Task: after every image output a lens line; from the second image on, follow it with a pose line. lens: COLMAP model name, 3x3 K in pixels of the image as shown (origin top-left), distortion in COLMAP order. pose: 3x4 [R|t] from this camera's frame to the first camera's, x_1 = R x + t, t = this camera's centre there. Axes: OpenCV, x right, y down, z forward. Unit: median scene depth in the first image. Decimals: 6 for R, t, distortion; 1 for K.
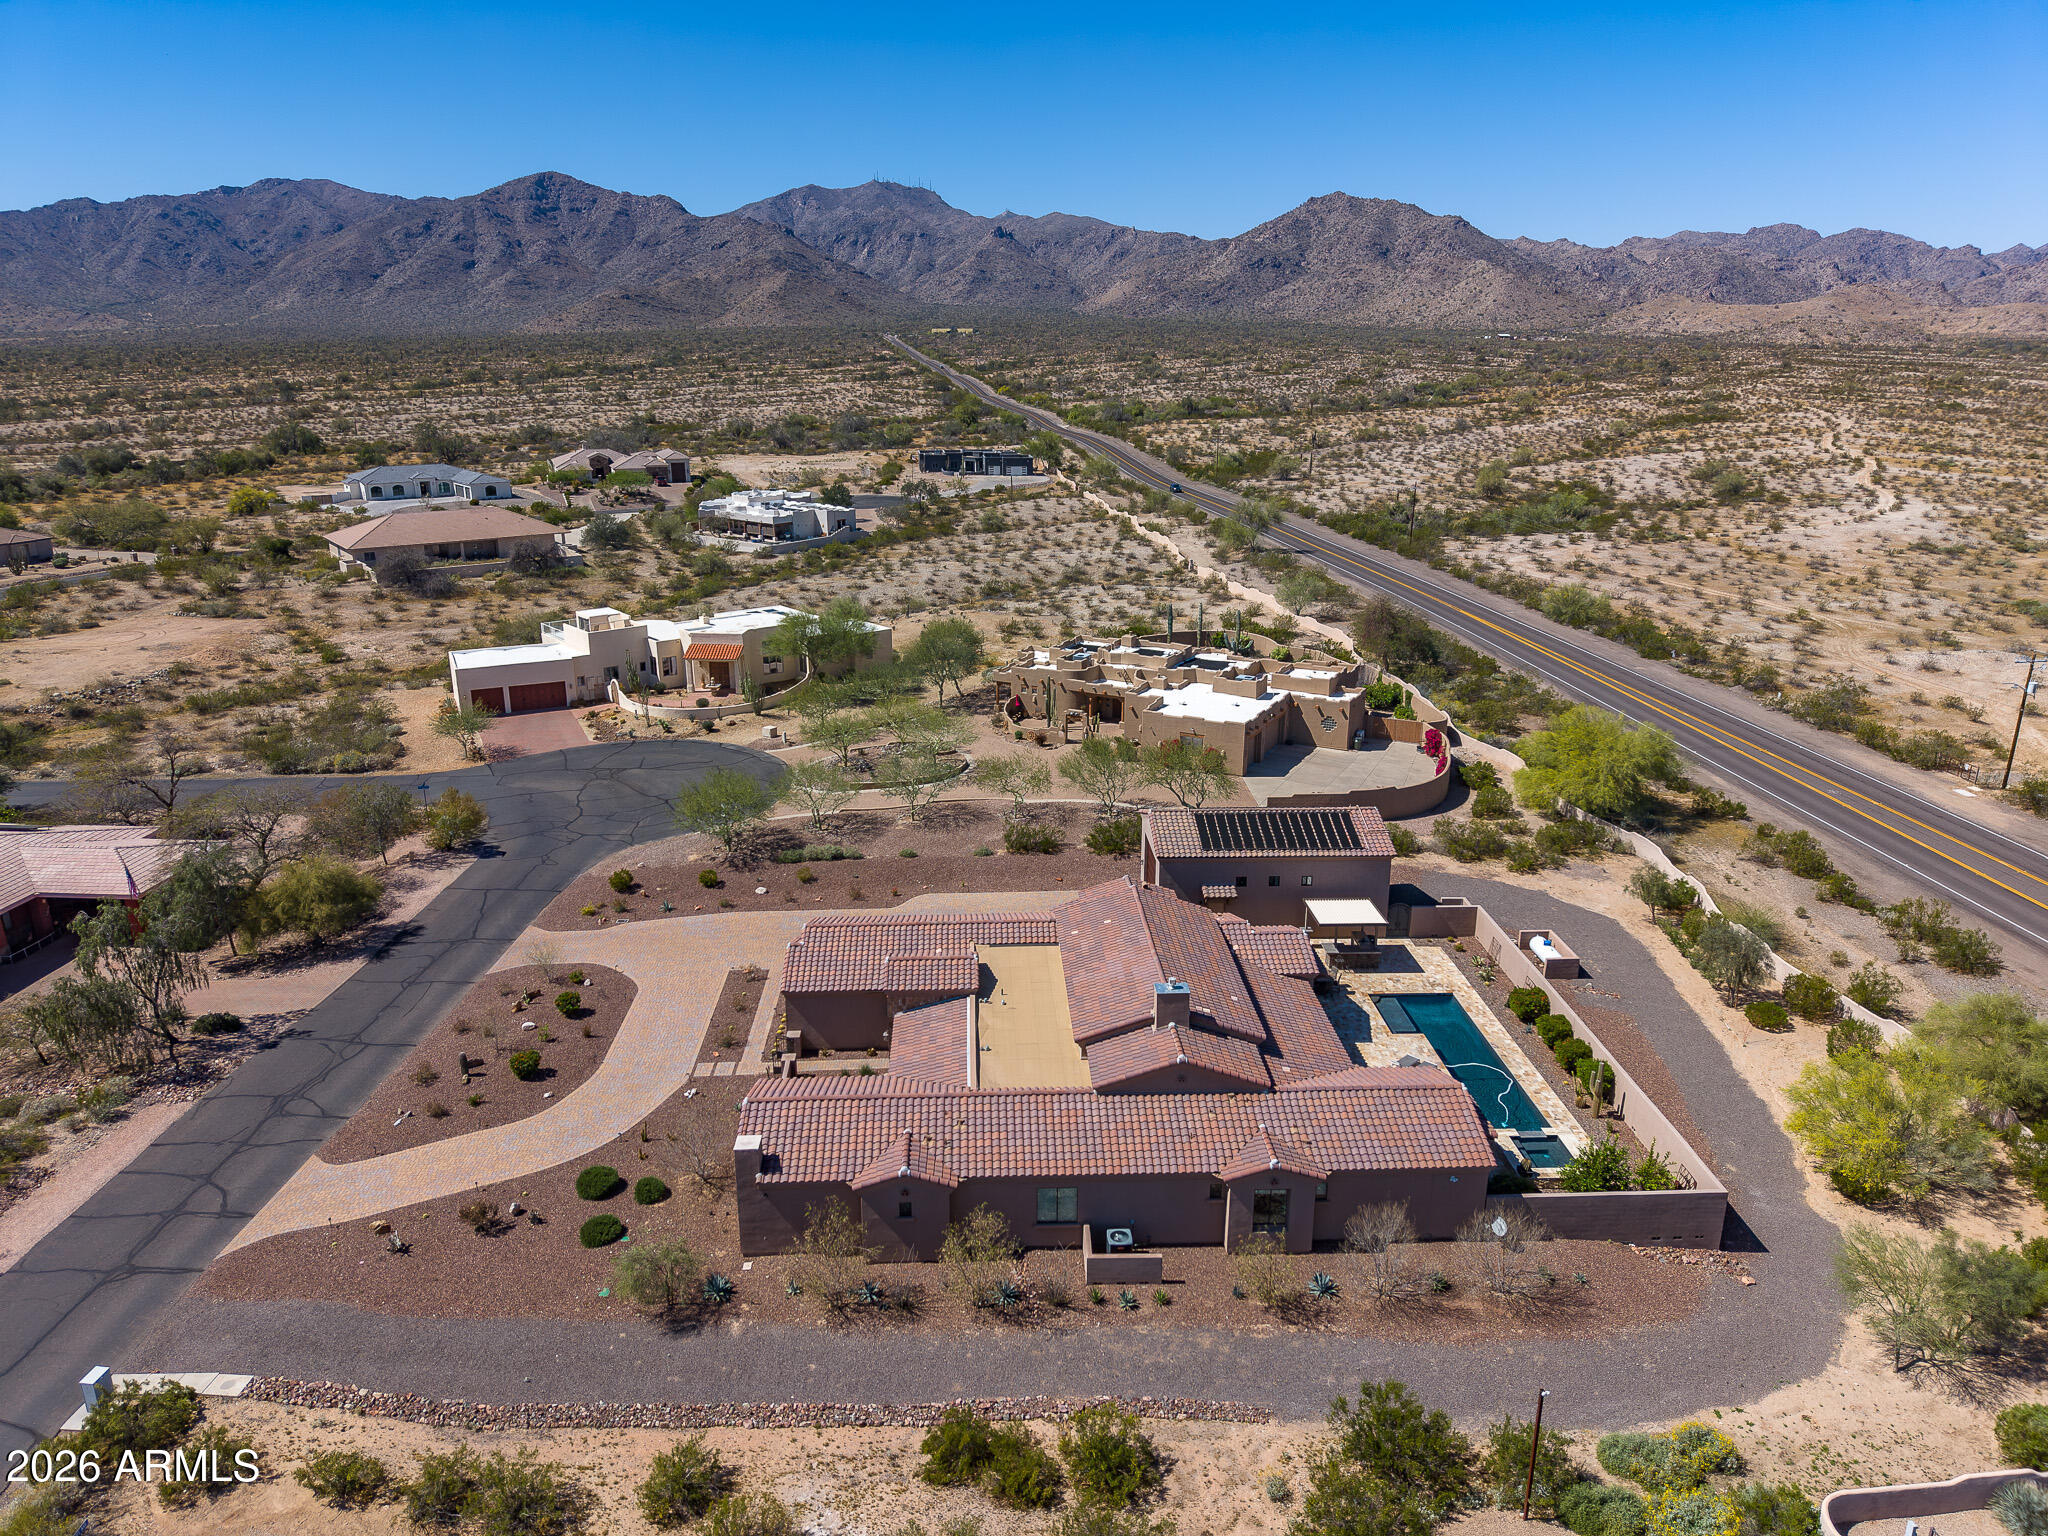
lens RADIAL K [[1363.7, 0, 1021.2], [0, 1363.7, 766.2], [0, 0, 1]] dist [0.033774, -0.030896]
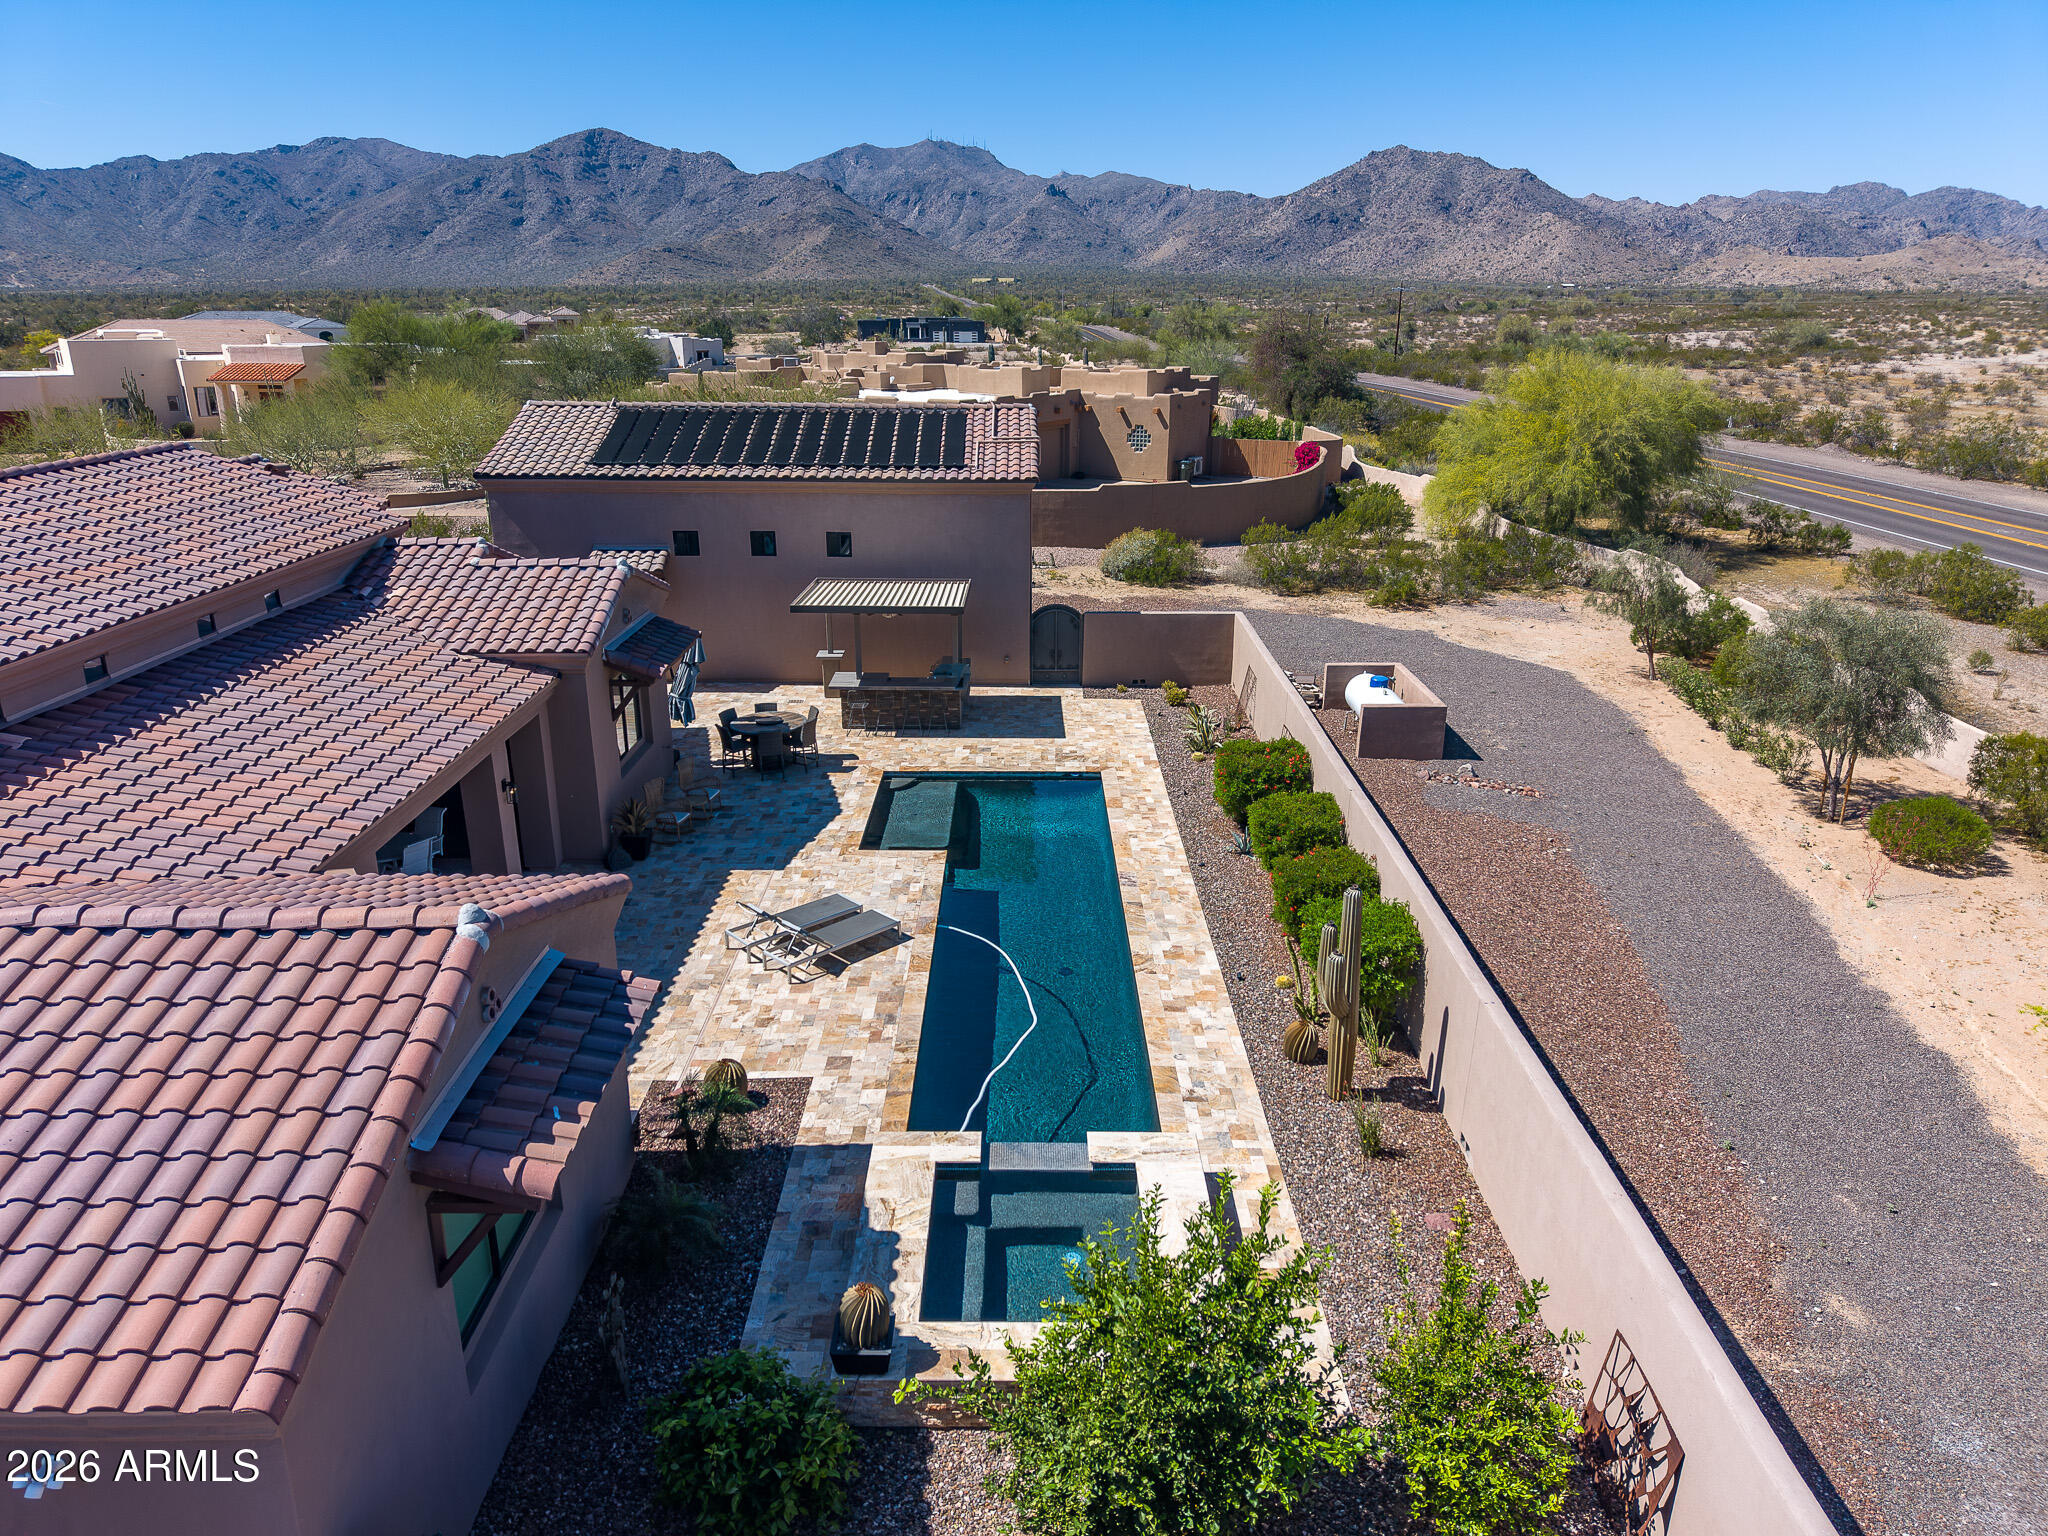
lens RADIAL K [[1363.7, 0, 1021.2], [0, 1363.7, 766.2], [0, 0, 1]] dist [0.033774, -0.030896]
pose [[0.999210, 0.015494, -0.036597, 0.257465], [-0.014709, 0.999658, 0.021616, 0.130771], [0.036920, -0.021060, 0.999096, 0.513530]]
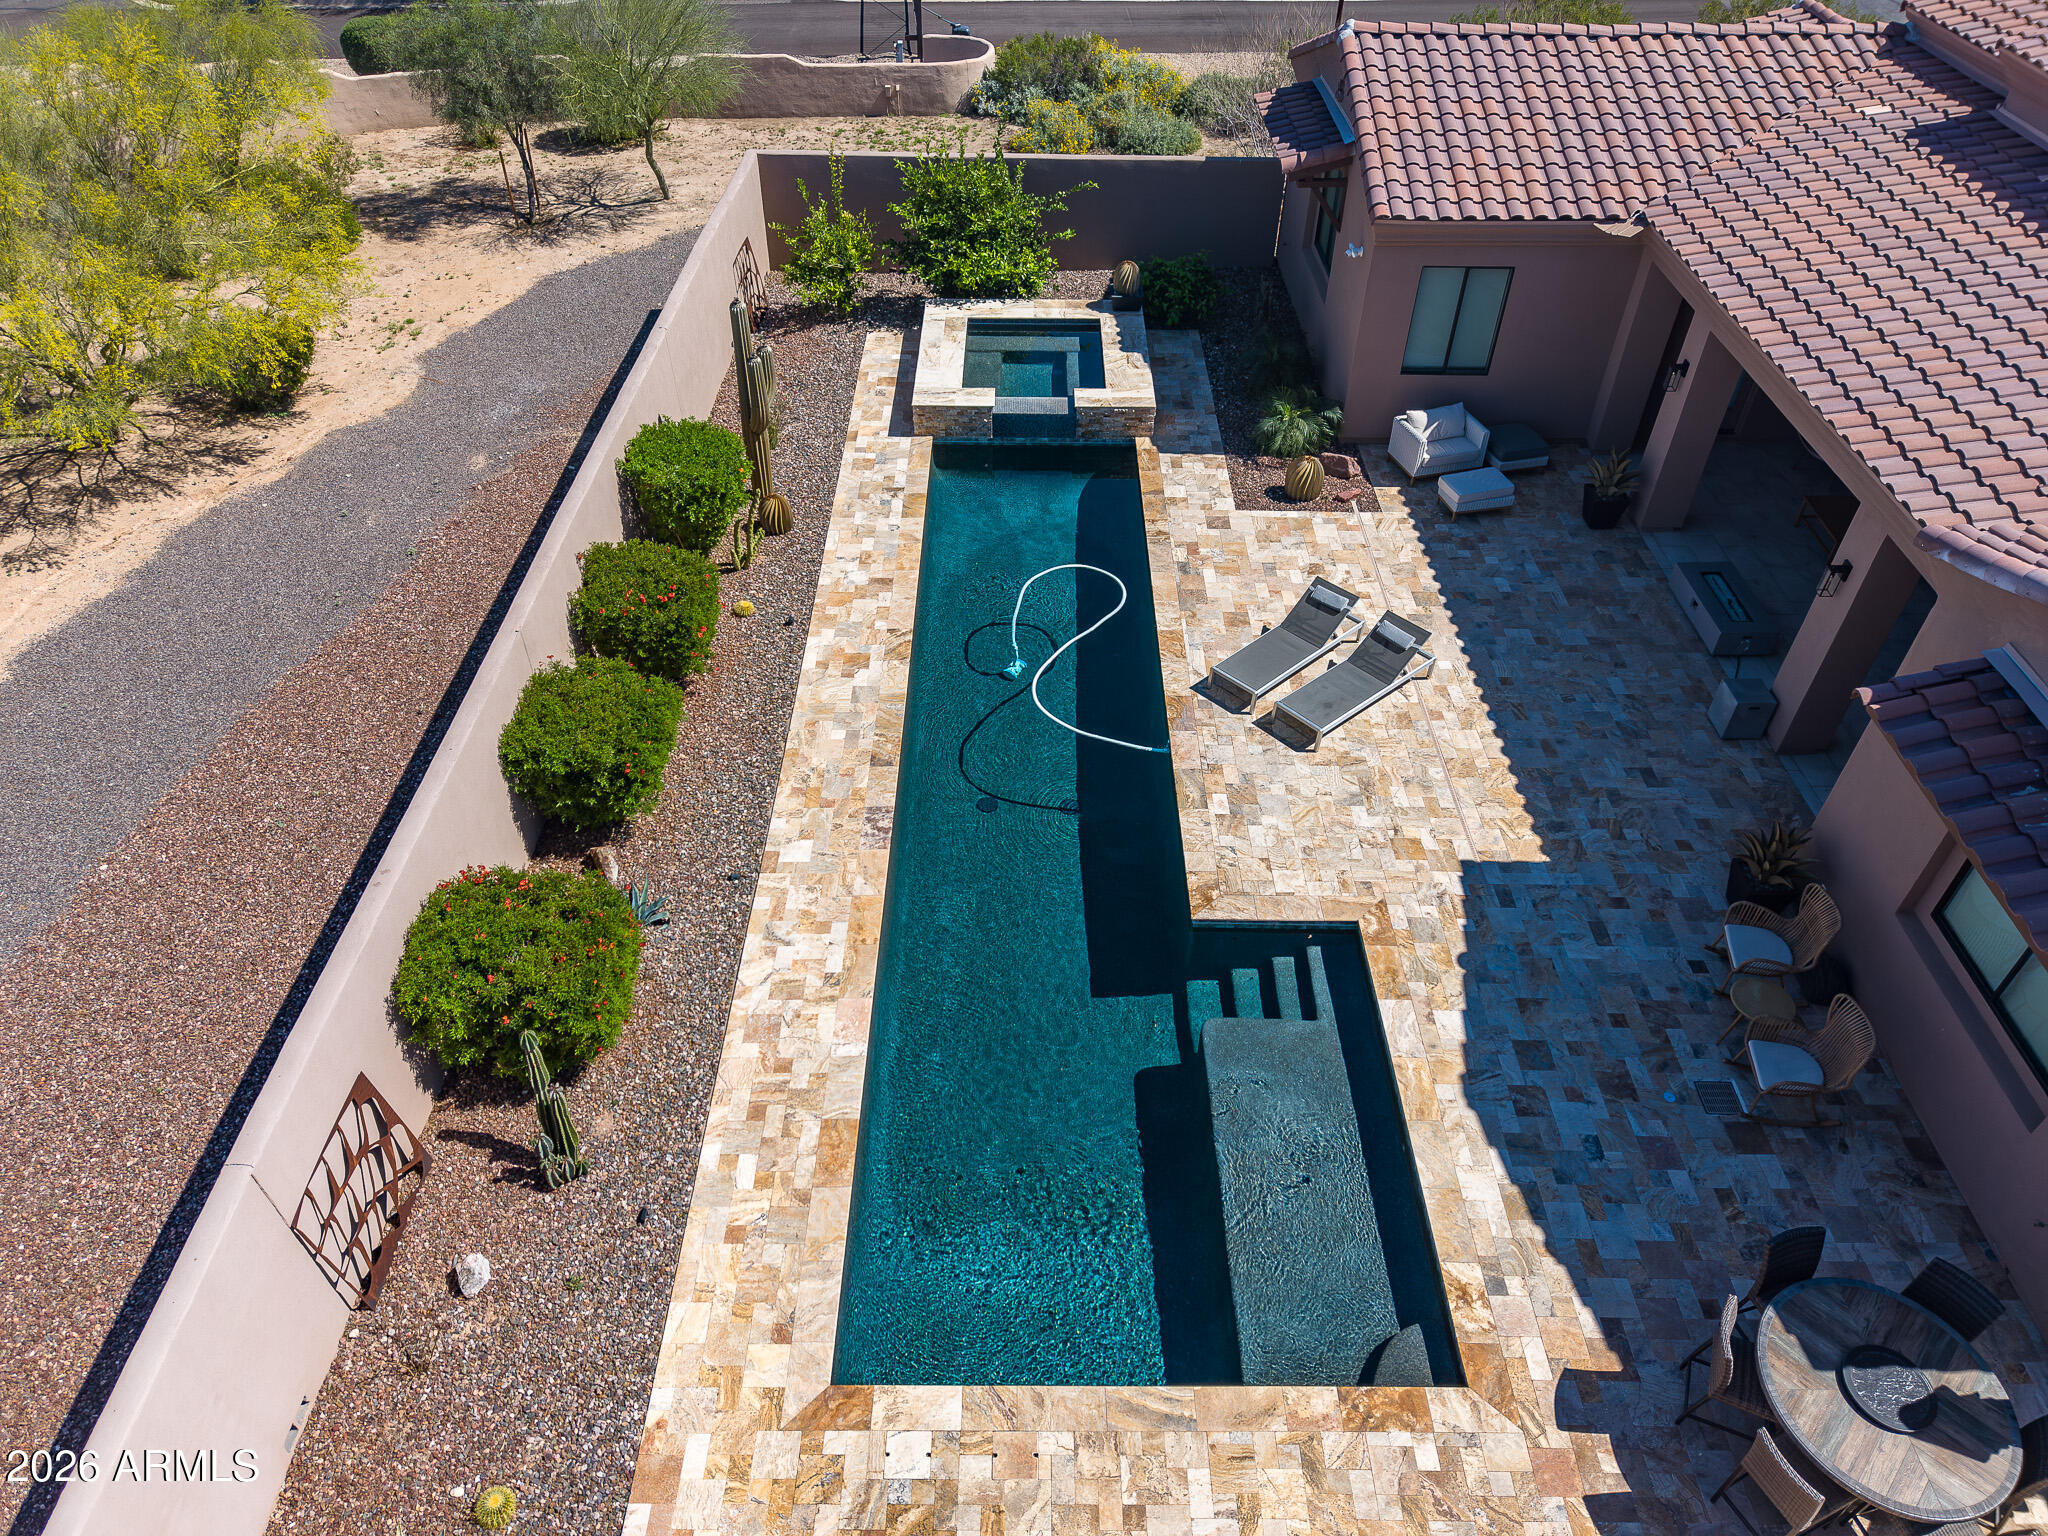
lens RADIAL K [[1363.7, 0, 1021.2], [0, 1363.7, 766.2], [0, 0, 1]] dist [0.033774, -0.030896]
pose [[-0.999081, -0.034169, 0.025868, 0.247835], [0.004834, 0.509902, 0.860219, 0.015381], [-0.042583, 0.859554, -0.509268, 0.854478]]
